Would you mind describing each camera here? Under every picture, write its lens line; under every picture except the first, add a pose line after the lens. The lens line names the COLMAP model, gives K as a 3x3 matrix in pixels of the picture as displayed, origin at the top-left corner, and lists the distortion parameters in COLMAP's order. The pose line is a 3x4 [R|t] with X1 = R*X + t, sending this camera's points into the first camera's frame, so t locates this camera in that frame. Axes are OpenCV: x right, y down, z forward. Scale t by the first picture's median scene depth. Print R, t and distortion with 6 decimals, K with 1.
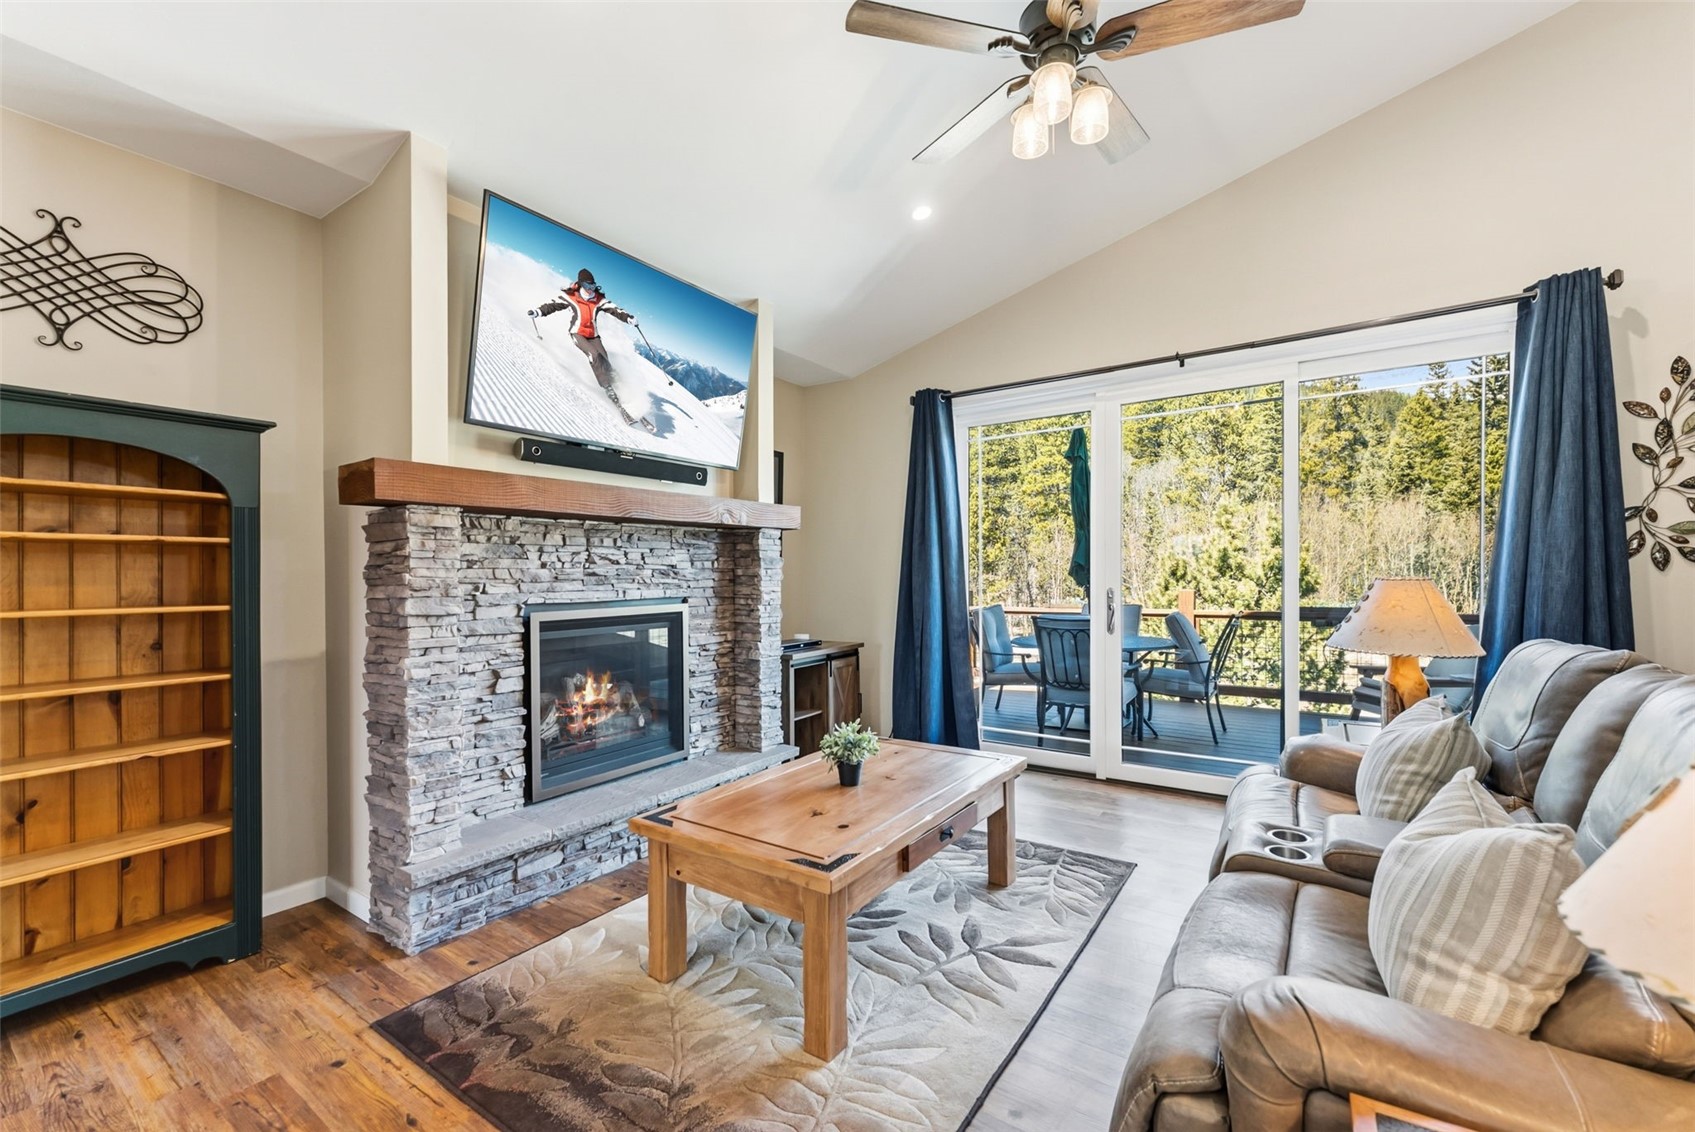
lens RADIAL K [[693.5, 0, 860.2], [0, 693.5, 570.3], [0, 0, 1]] dist [0.001619, -0.000308]
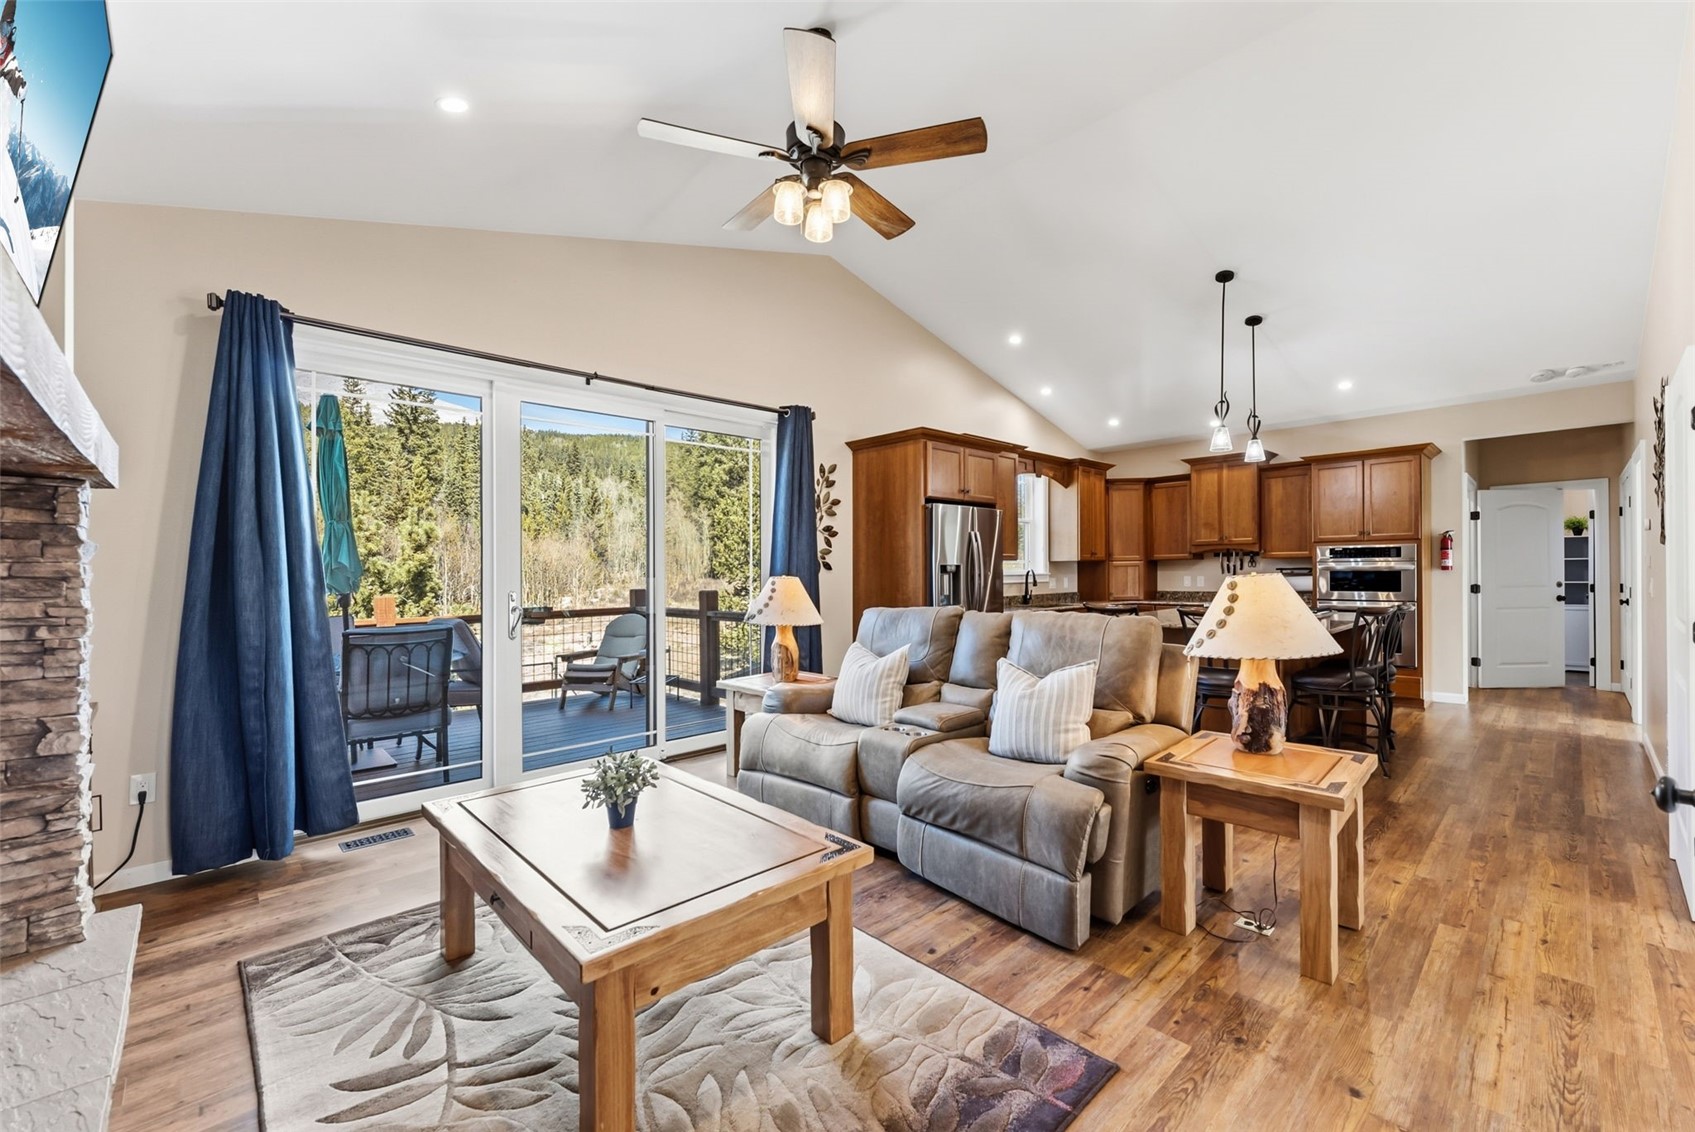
lens RADIAL K [[693.5, 0, 858.4], [0, 693.5, 569.9], [0, 0, 1]] dist [0.001619, -0.000308]
pose [[0.212095, 0.011593, 0.977180, -0.653907], [0.001947, 0.999923, -0.012286, 0.013618], [-0.977247, 0.004508, 0.212056, 0.463708]]
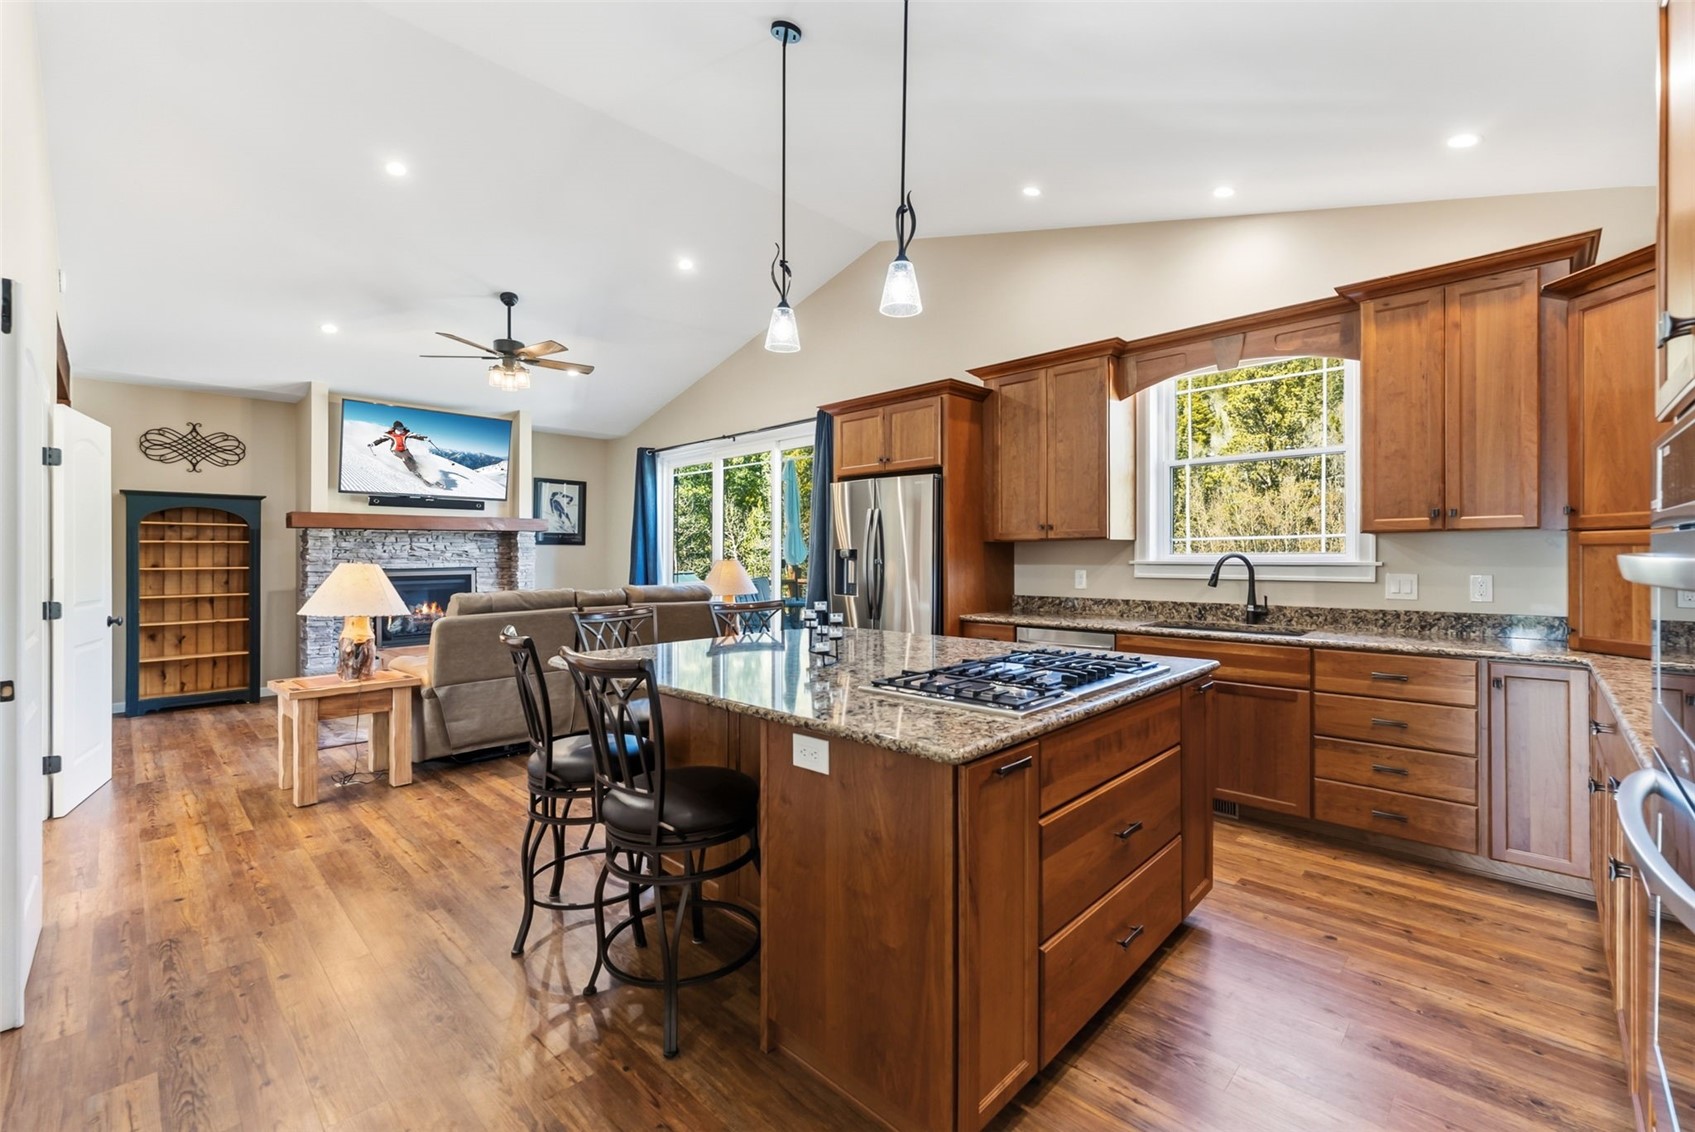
lens RADIAL K [[693.5, 0, 848.8], [0, 693.5, 551.3], [0, 0, 1]] dist [0.001619, -0.000308]
pose [[0.984793, 0.004382, -0.173675, 1.374622], [-0.003669, 0.999983, 0.004425, -0.022437], [0.173691, -0.003721, 0.984793, -0.920082]]
